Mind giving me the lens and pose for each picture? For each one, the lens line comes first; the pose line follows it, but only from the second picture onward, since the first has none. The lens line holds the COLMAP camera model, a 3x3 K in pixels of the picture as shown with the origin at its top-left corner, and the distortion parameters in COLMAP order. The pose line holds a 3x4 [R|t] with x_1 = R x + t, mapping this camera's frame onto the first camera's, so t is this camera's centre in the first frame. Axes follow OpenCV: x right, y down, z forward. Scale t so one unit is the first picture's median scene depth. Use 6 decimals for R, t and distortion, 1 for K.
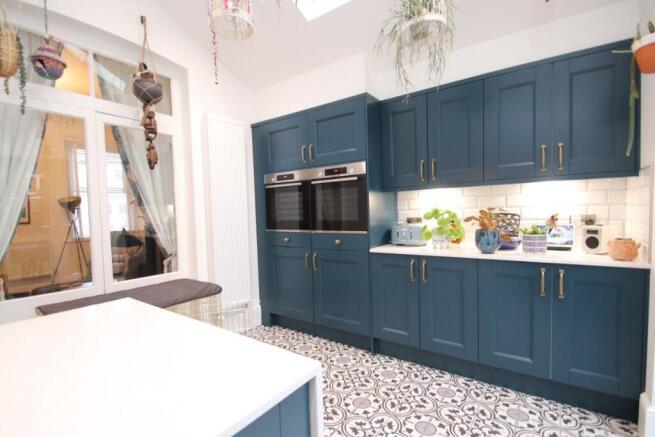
lens RADIAL K [[307.2, 0, 327.5], [0, 307.2, 218.5], [0, 0, 1]] dist [-0.009258, -0.000569]
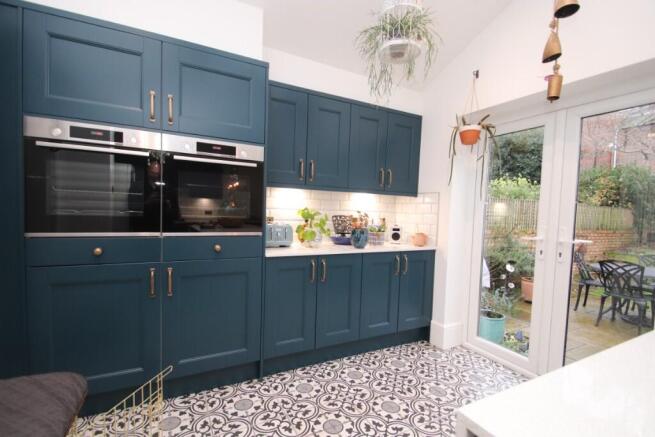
lens RADIAL K [[313.2, 0, 373.4], [0, 313.2, 219.7], [0, 0, 1]] dist [0.031406, -0.000280]
pose [[0.399306, 0.017760, 0.916646, -0.509989], [-0.026886, 0.999609, -0.007656, 0.006345], [-0.916423, -0.021588, 0.399628, 0.376122]]
